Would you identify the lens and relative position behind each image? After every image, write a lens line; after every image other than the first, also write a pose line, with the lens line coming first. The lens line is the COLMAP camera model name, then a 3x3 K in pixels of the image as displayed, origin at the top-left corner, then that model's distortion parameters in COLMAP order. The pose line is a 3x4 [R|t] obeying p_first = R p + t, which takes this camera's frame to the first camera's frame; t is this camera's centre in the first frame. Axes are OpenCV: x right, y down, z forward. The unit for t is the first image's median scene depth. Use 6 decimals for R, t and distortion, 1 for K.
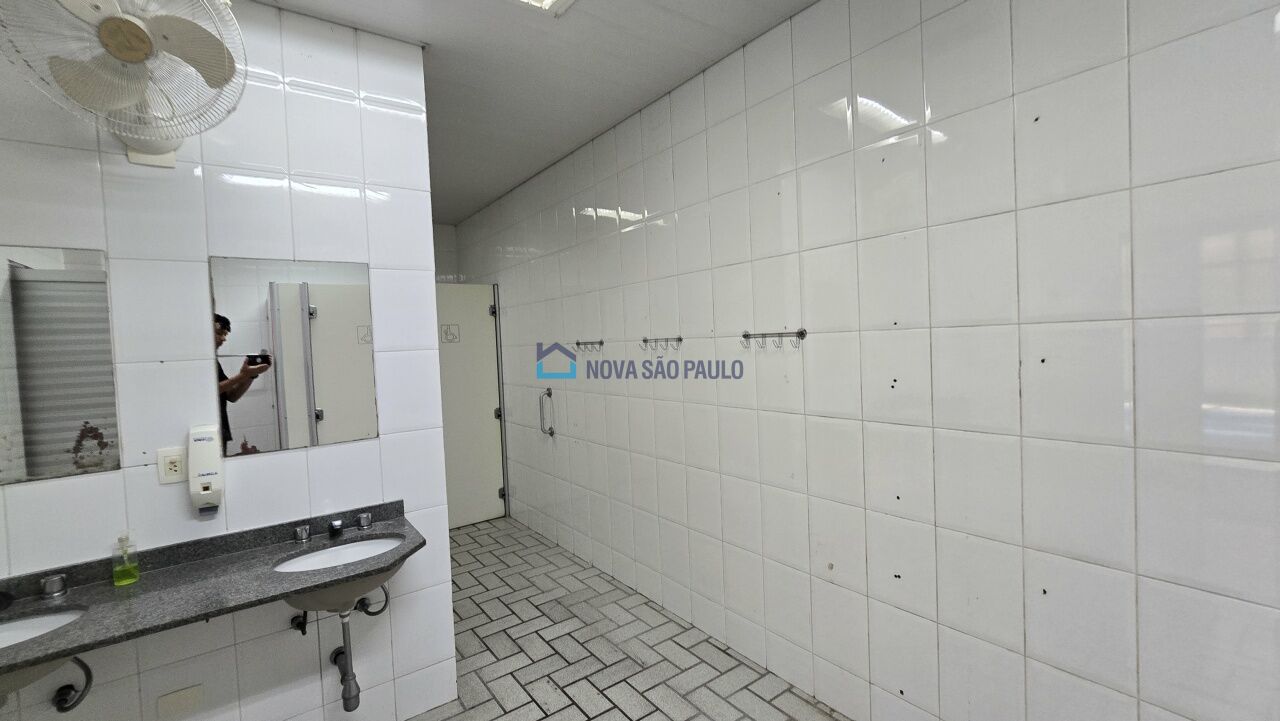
lens RADIAL K [[537.3, 0, 640.0], [0, 537.3, 360.5], [0, 0, 1]] dist [0.000042, -0.000002]
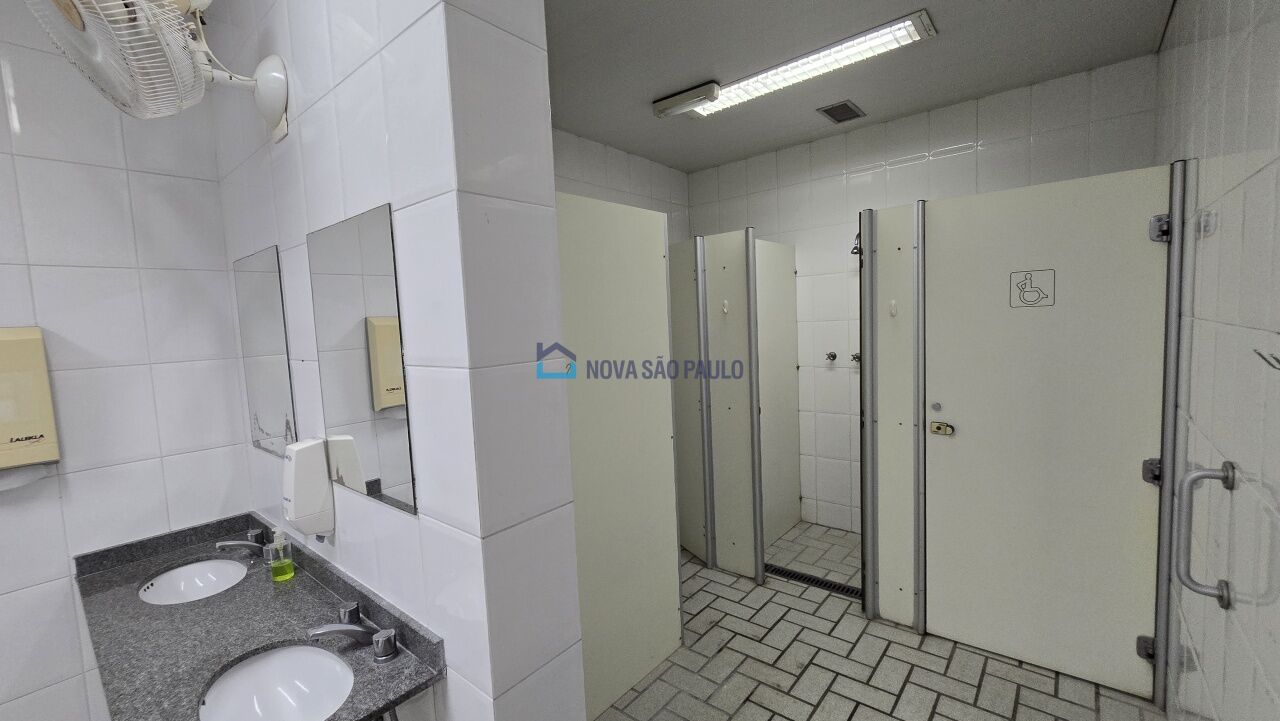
lens RADIAL K [[523.4, 0, 640.0], [0, 523.4, 360.5], [0, 0, 1]] dist [-0.000346, -0.000088]
pose [[0.228124, 0.110729, -0.967315, 0.037511], [0.000794, 0.993490, 0.113913, -0.037622], [0.973632, -0.026754, 0.226551, 0.511291]]
